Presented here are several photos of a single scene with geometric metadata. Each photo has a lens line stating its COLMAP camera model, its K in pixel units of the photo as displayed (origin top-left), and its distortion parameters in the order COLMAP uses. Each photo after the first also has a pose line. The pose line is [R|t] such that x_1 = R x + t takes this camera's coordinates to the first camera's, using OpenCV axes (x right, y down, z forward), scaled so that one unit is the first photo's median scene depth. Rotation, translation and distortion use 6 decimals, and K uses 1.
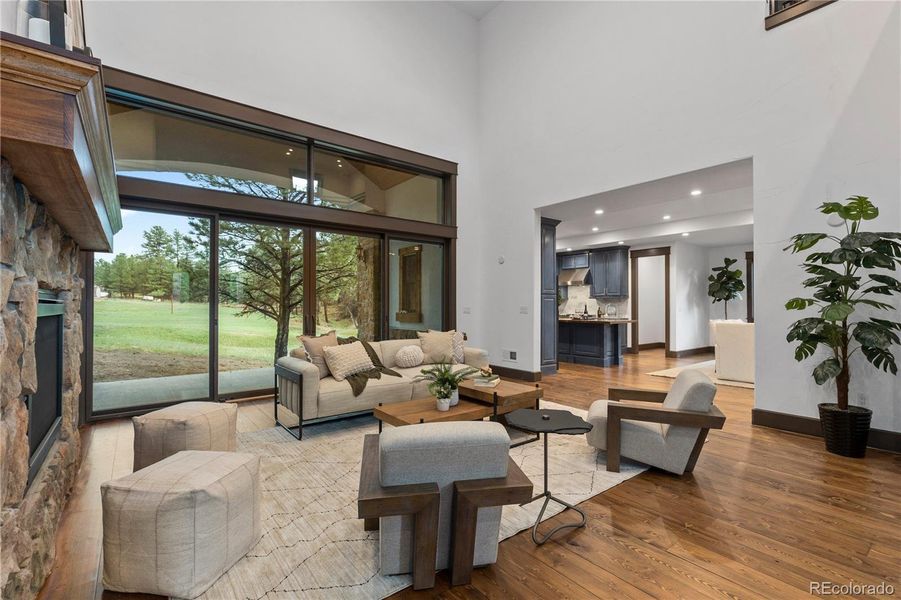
lens RADIAL K [[406.3, 0, 453.4], [0, 406.3, 299.0], [0, 0, 1]] dist [0.007268, -0.002148]
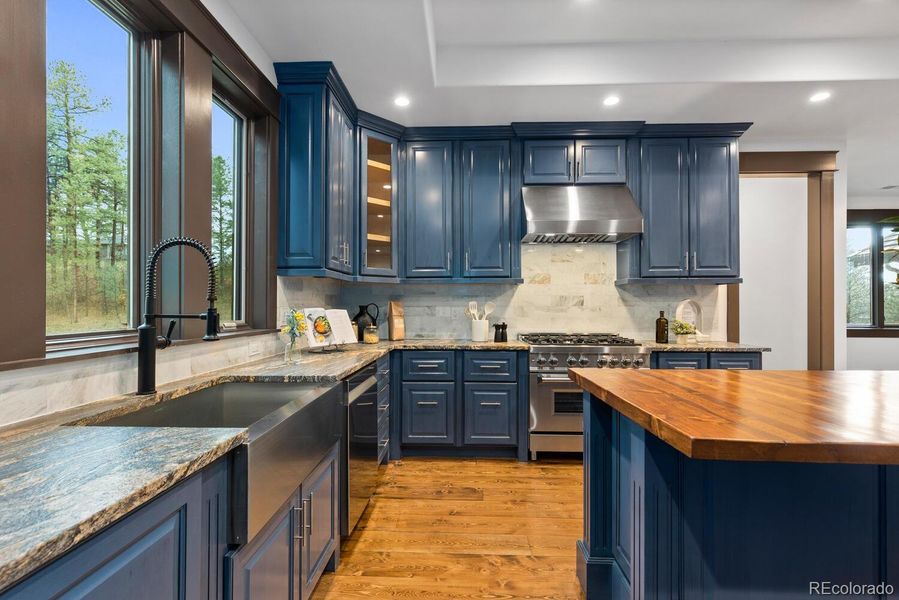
lens RADIAL K [[432.5, 0, 453.8], [0, 432.5, 301.1], [0, 0, 1]] dist [0.049711, 0.000859]
pose [[0.640504, 0.004155, 0.767944, -0.011028], [-0.012864, 0.999903, 0.005318, 0.013904], [-0.767847, -0.013285, 0.640495, 0.971013]]
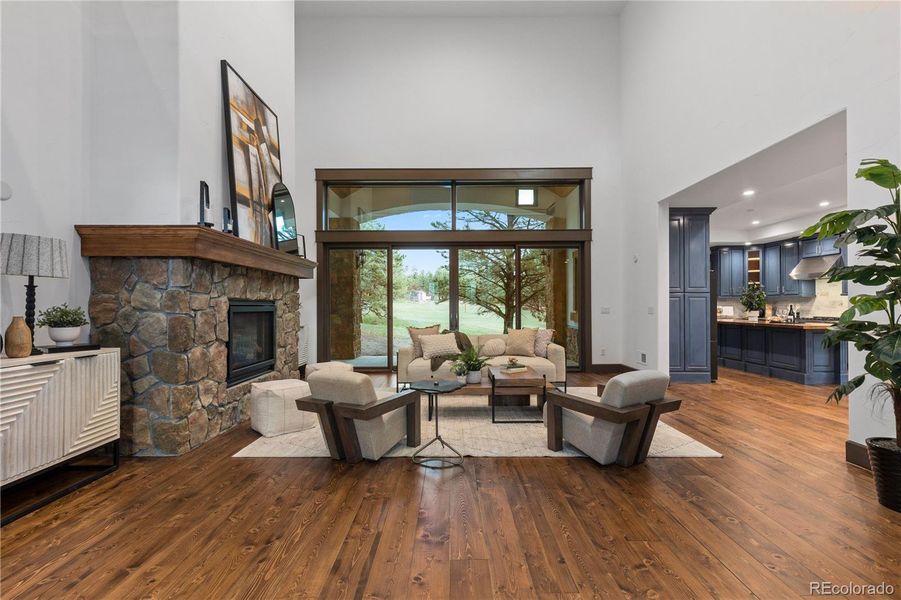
lens RADIAL K [[406.3, 0, 452.3], [0, 406.3, 302.1], [0, 0, 1]] dist [0.007268, -0.002148]
pose [[0.784917, -0.008899, -0.619537, 0.262043], [0.013641, 0.999903, 0.002920, -0.000925], [0.619450, -0.010743, 0.784962, -0.022098]]
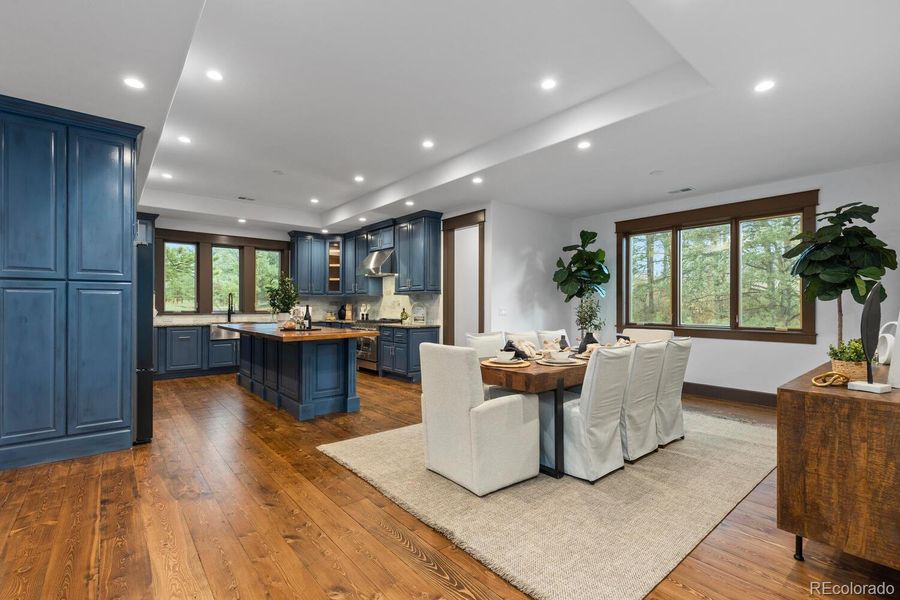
lens RADIAL K [[405.8, 0, 452.6], [0, 405.8, 305.8], [0, 0, 1]] dist [0.007268, -0.002148]
pose [[0.999381, -0.000121, 0.035191, 0.444462], [-0.000524, 0.999832, 0.018324, 0.005069], [-0.035187, -0.018331, 0.999213, 0.372002]]
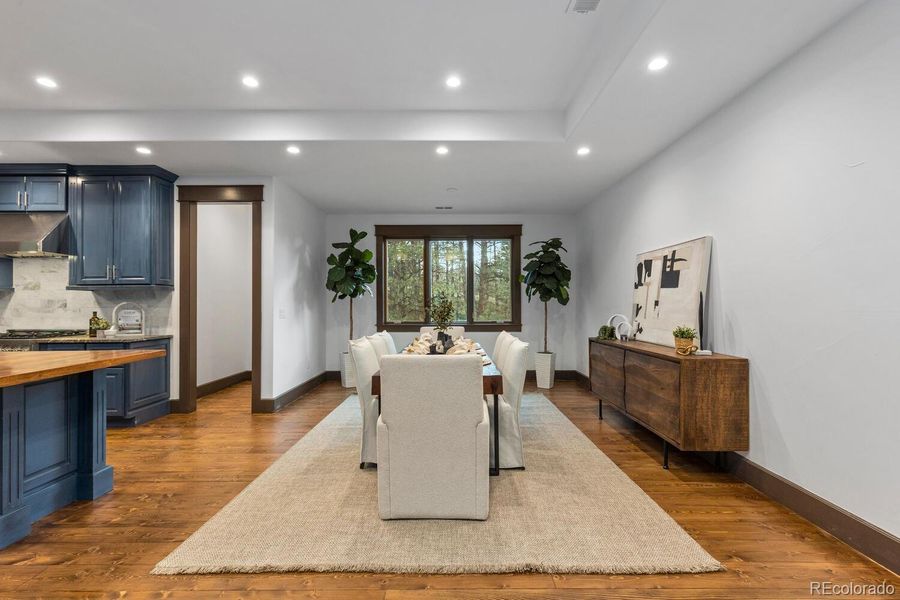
lens RADIAL K [[405.8, 0, 450.3], [0, 405.8, 302.7], [0, 0, 1]] dist [0.007268, -0.002148]
pose [[0.621316, -0.000108, 0.783560, 0.278710], [-0.009173, 0.999930, 0.007412, 0.005678], [-0.783506, -0.011793, 0.621272, 0.498895]]
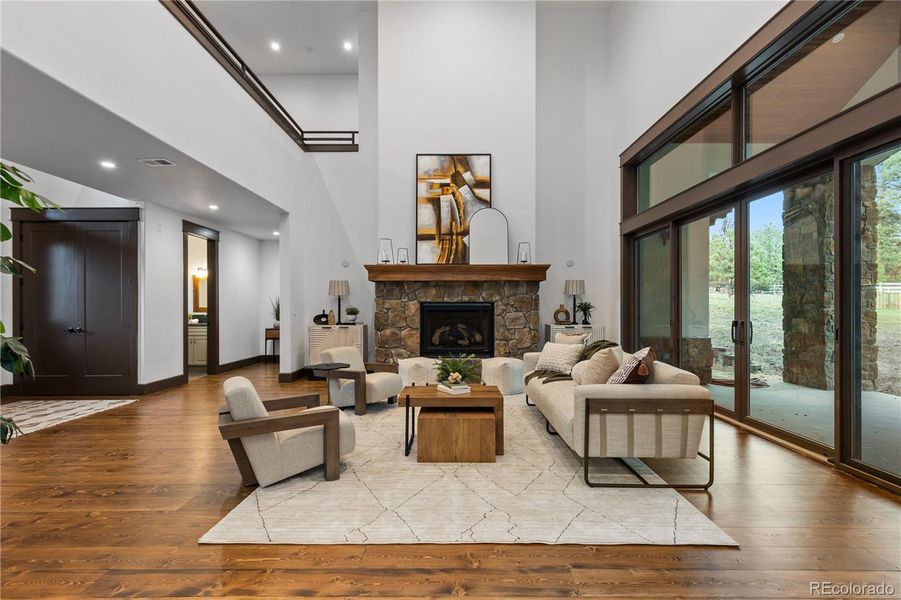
lens RADIAL K [[406.3, 0, 450.7], [0, 406.3, 308.2], [0, 0, 1]] dist [0.007268, -0.002148]
pose [[-0.620267, 0.001885, -0.784388, 0.313177], [0.012490, 0.999894, -0.007474, 0.009153], [0.784291, -0.014433, -0.620225, 0.600551]]
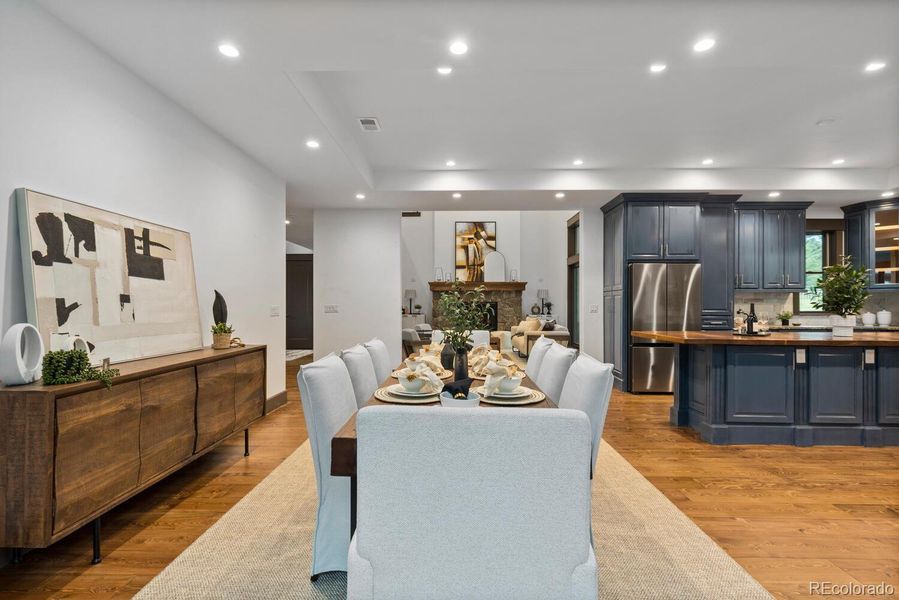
lens RADIAL K [[405.4, 0, 452.2], [0, 405.4, 303.8], [0, 0, 1]] dist [0.007268, -0.002148]
pose [[-0.627683, -0.004171, -0.778458, 0.768795], [0.010750, 0.999844, -0.014025, 0.015803], [0.778394, -0.017172, -0.627541, 0.894697]]
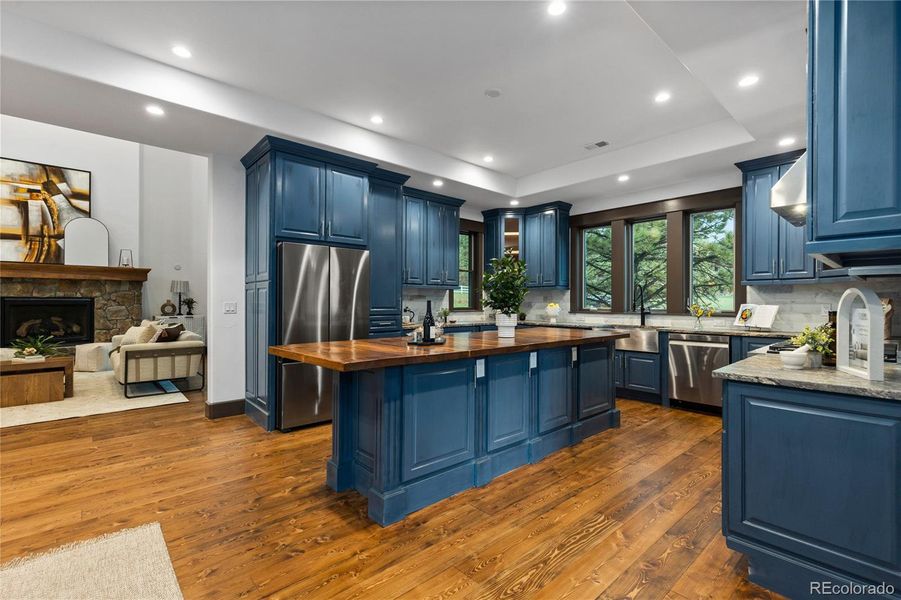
lens RADIAL K [[406.3, 0, 452.4], [0, 406.3, 300.7], [0, 0, 1]] dist [0.007268, -0.002148]
pose [[0.071690, -0.003858, -0.997420, 0.575299], [0.016055, 0.999867, -0.002714, 0.014376], [0.997298, -0.015819, 0.071742, 0.869800]]
